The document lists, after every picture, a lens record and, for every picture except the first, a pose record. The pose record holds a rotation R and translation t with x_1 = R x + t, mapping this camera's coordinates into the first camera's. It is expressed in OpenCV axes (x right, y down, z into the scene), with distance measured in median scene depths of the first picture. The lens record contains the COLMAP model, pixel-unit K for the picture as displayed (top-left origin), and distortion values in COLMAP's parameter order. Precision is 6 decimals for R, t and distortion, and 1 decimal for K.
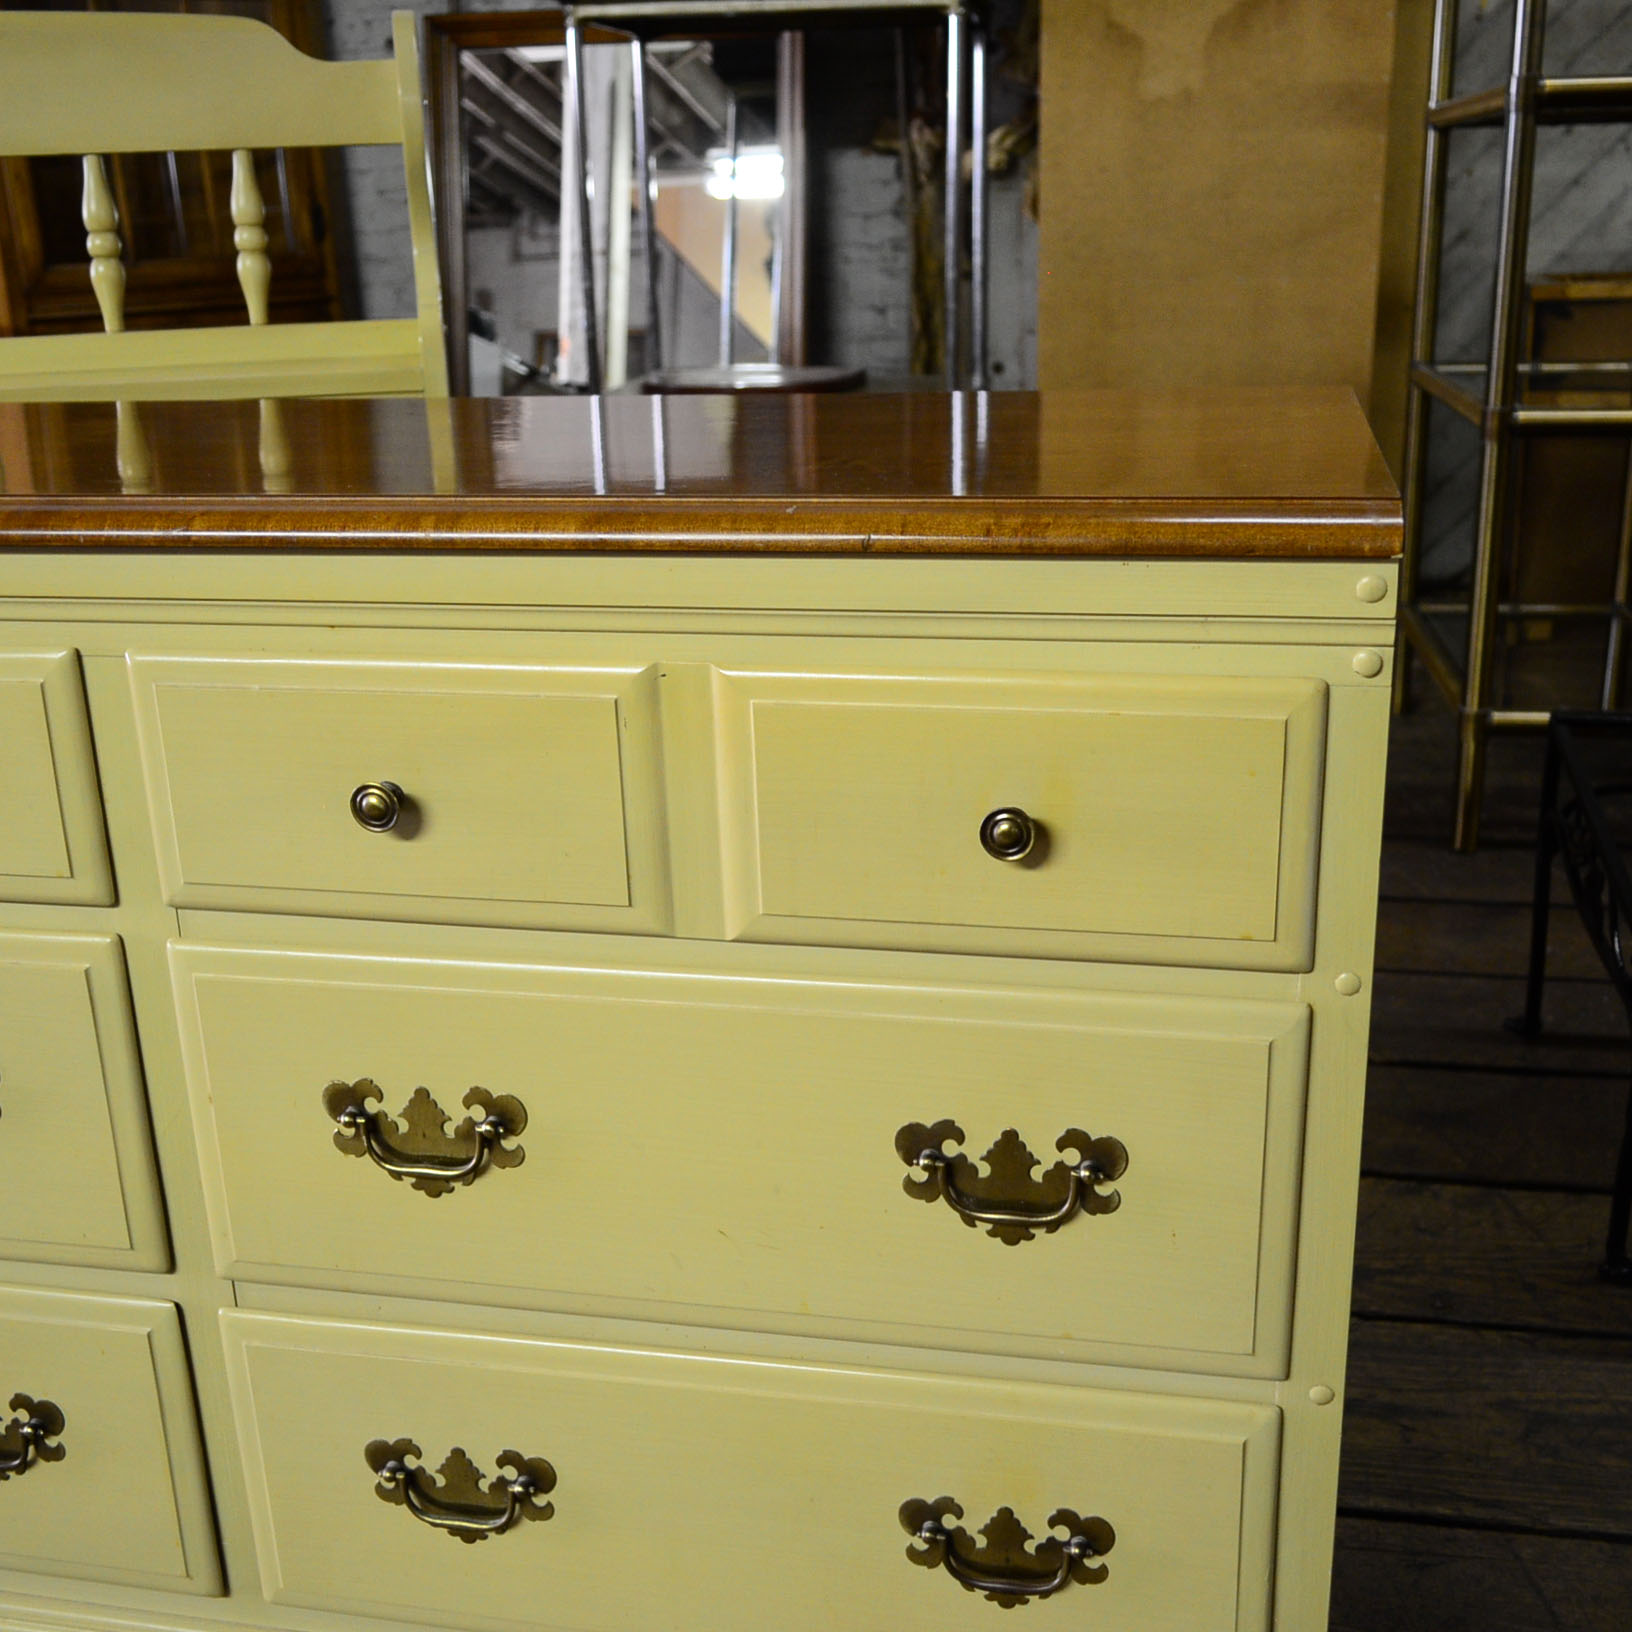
lens RADIAL K [[1885.7, 0, 838.6], [0, 1885.7, 830.4], [0, 0, 1]] dist [-0.014481, 0.000000]
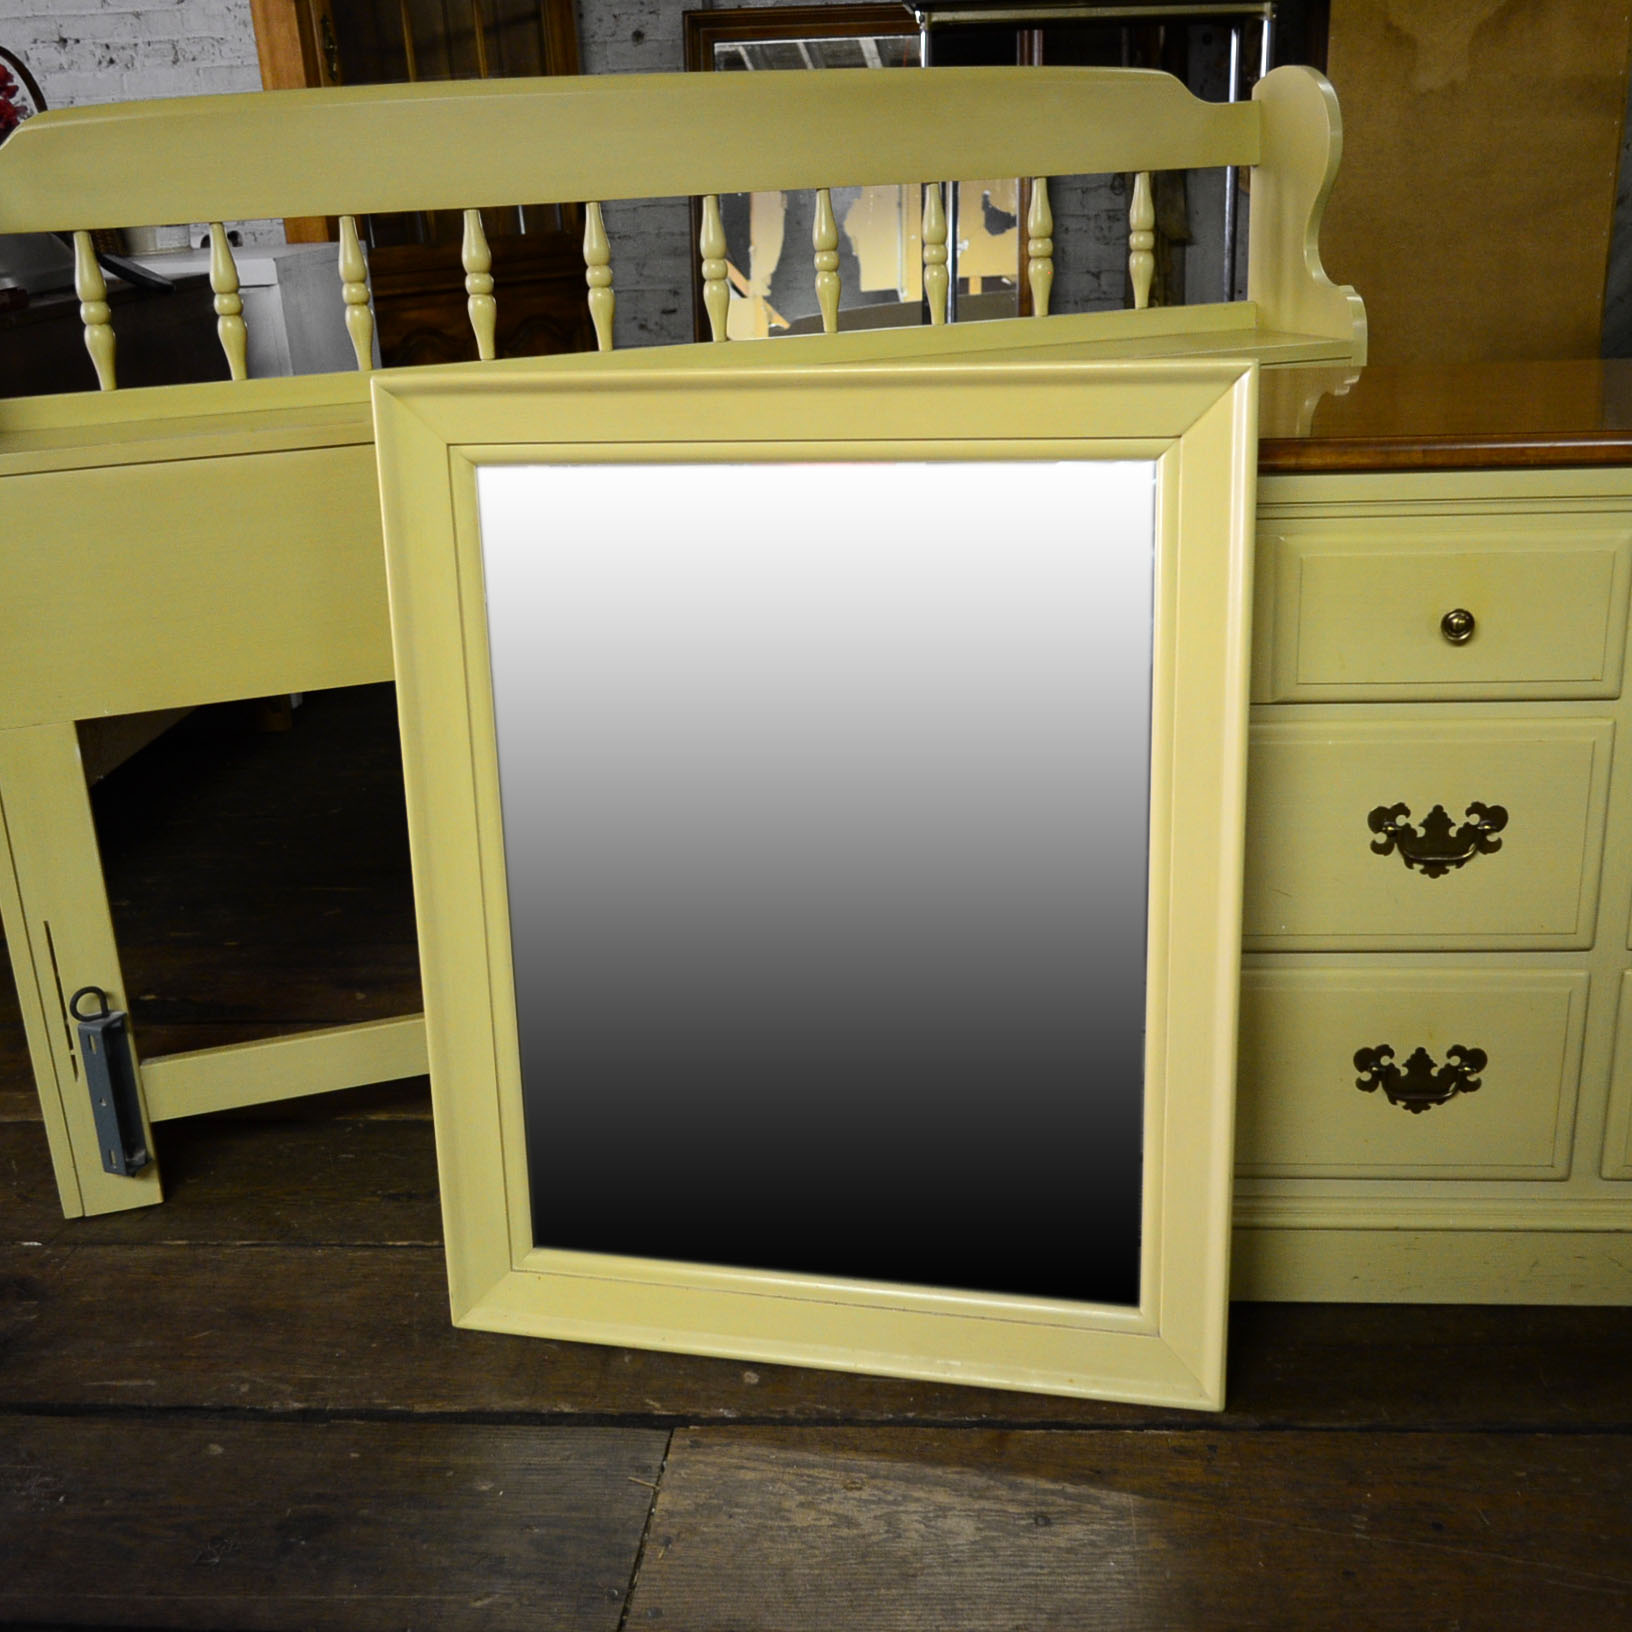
lens RADIAL K [[1885.7, 0, 835.2], [0, 1885.7, 831.6], [0, 0, 1]] dist [-0.014481, 0.000000]
pose [[0.993394, -0.051136, 0.102728, -0.889639], [0.048628, 0.998458, 0.026768, 0.057176], [-0.103938, -0.021596, 0.994349, -0.349070]]
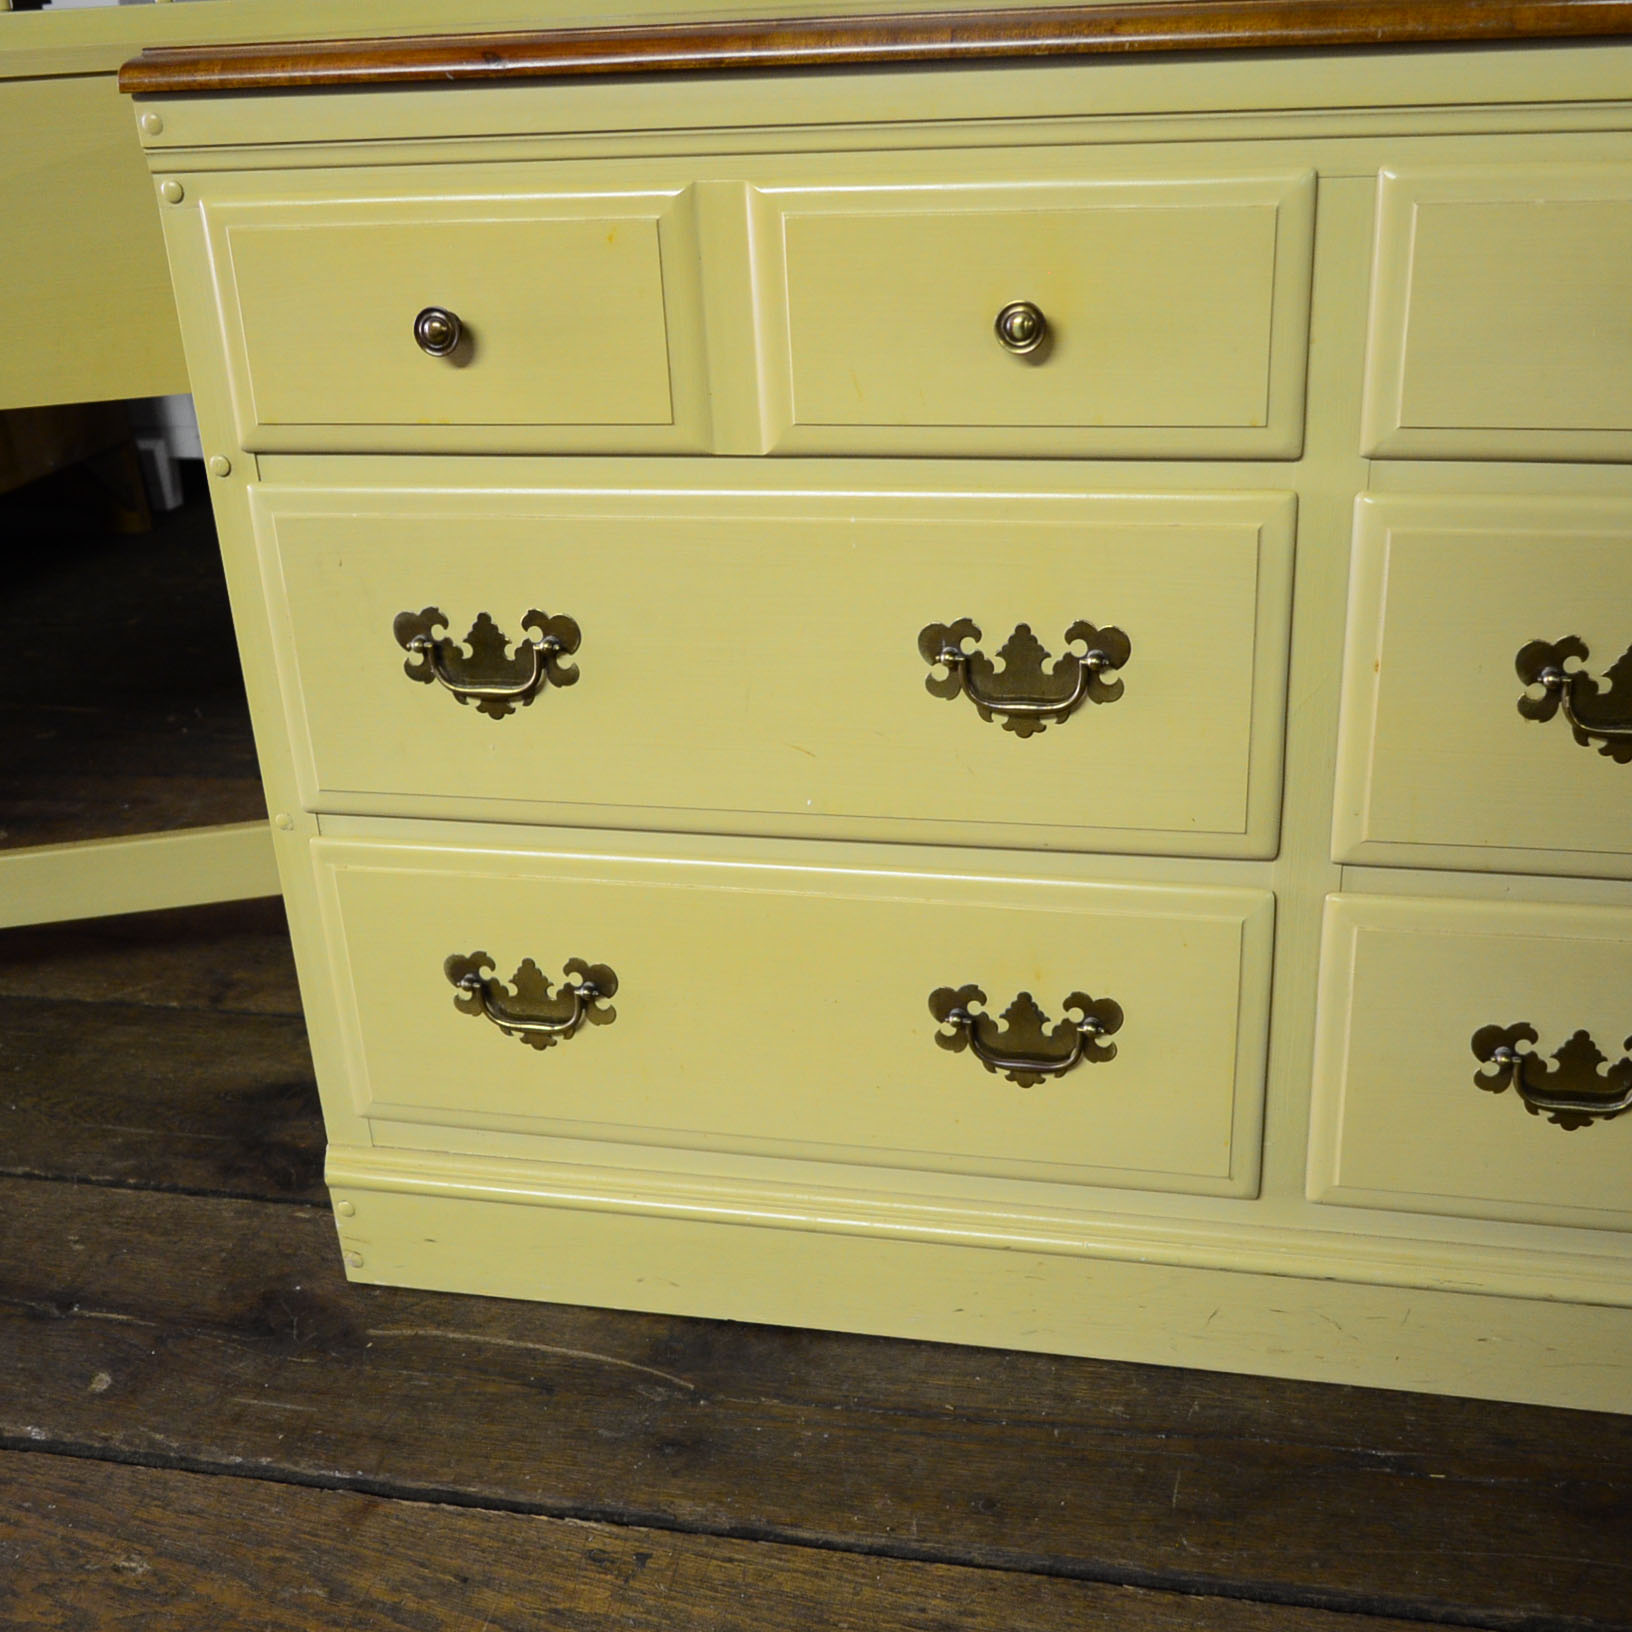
lens RADIAL K [[1885.7, 0, 838.4], [0, 1885.7, 830.4], [0, 0, 1]] dist [-0.014481, 0.000000]
pose [[0.999761, -0.009447, -0.019712, -0.451328], [0.011355, 0.995021, 0.099012, 0.097470], [0.018678, -0.099212, 0.994891, 0.022273]]
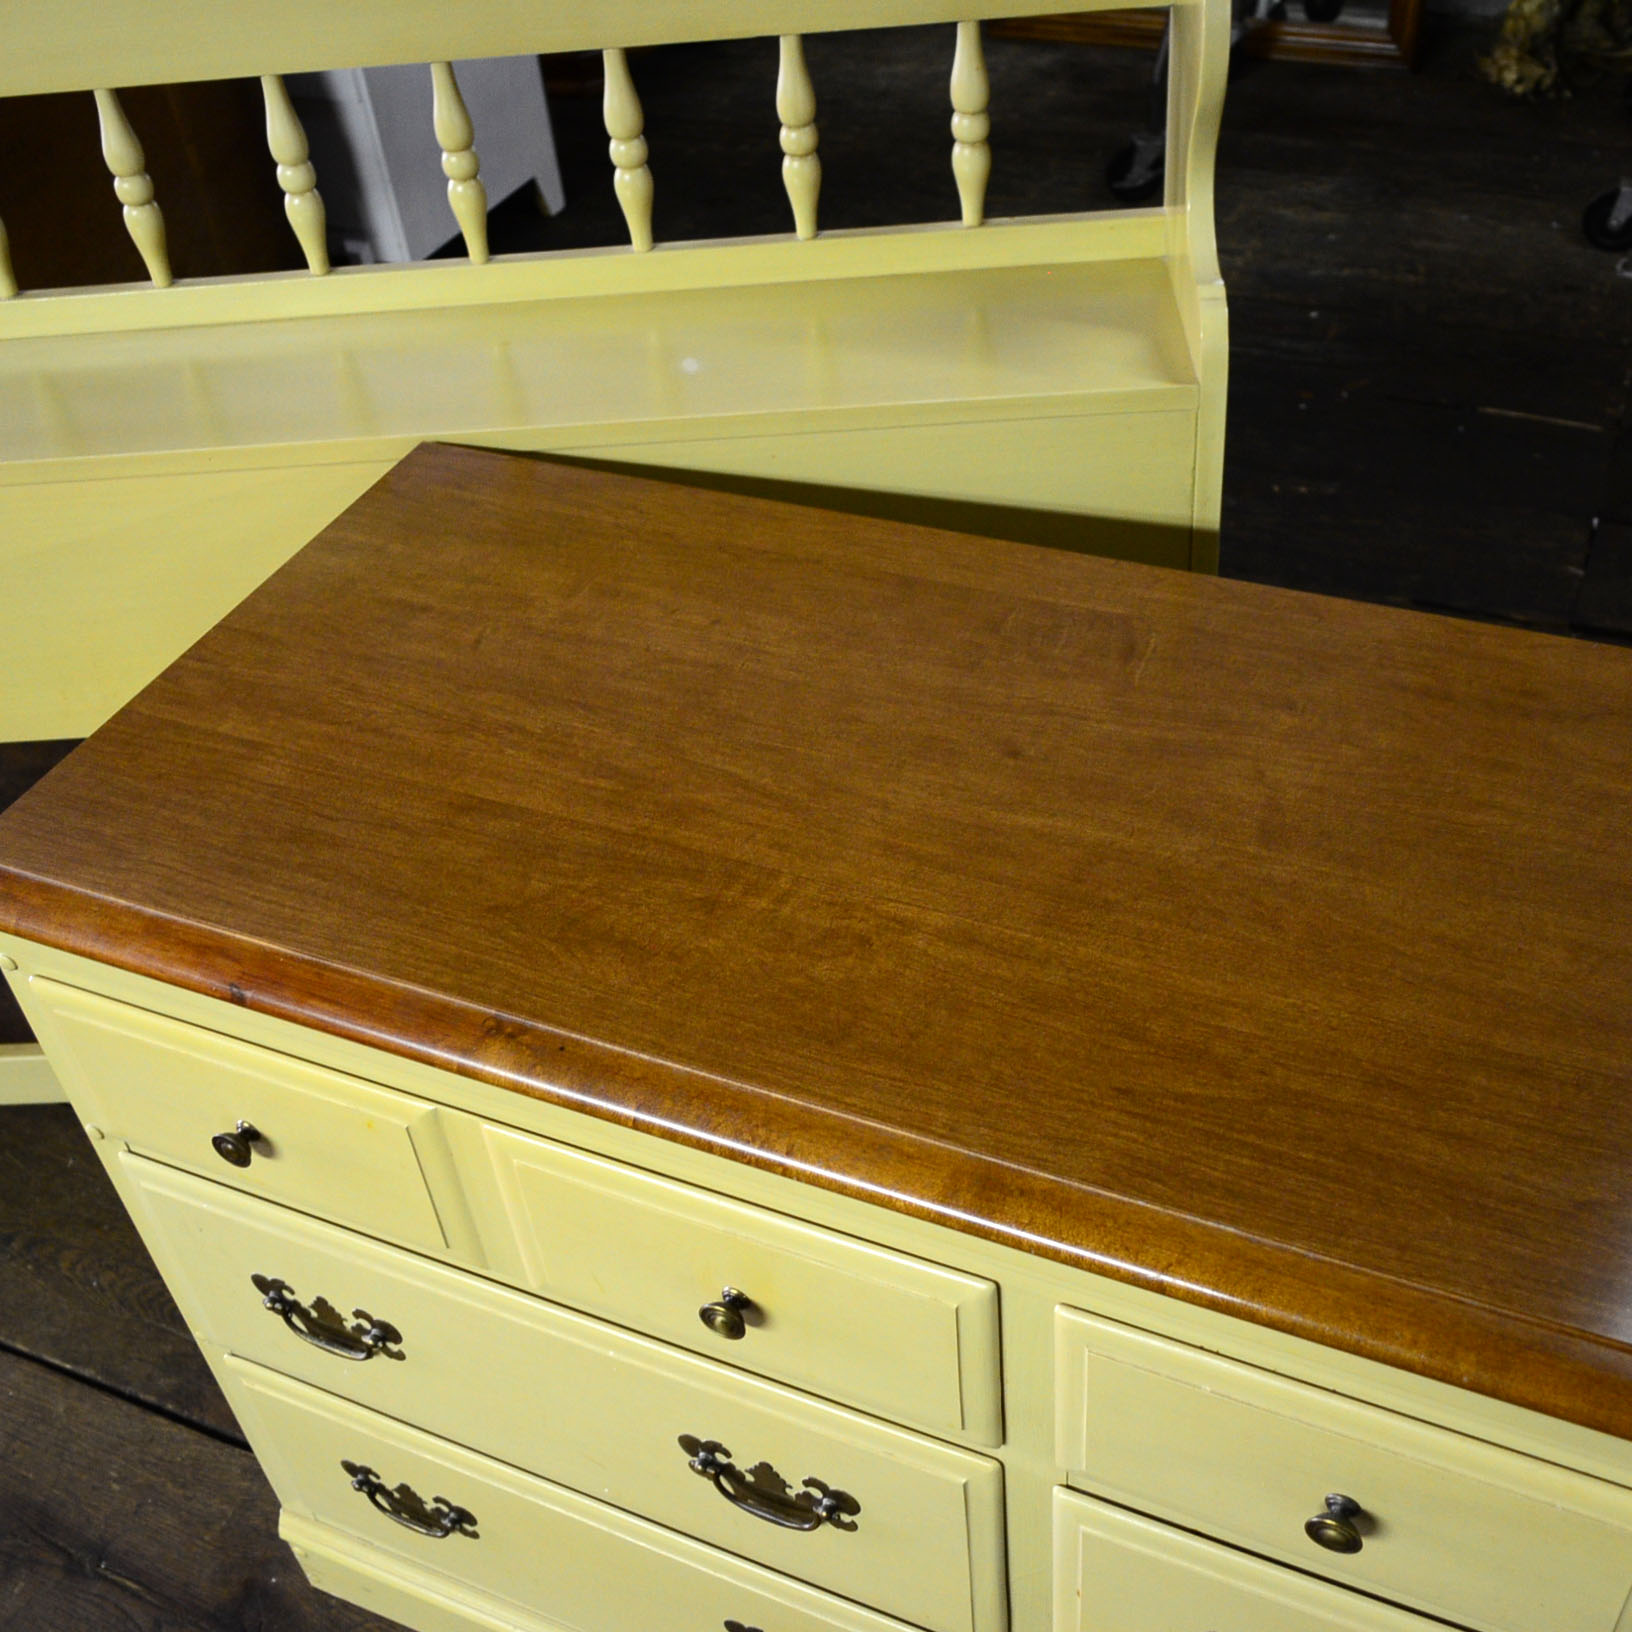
lens RADIAL K [[1885.7, 0, 825.0], [0, 1885.7, 829.1], [0, 0, 1]] dist [-0.014481, 0.000000]
pose [[0.974190, 0.105764, -0.199421, -0.236097], [-0.018233, 0.917425, 0.397491, -0.472676], [0.224994, -0.383596, 0.895674, 0.180802]]
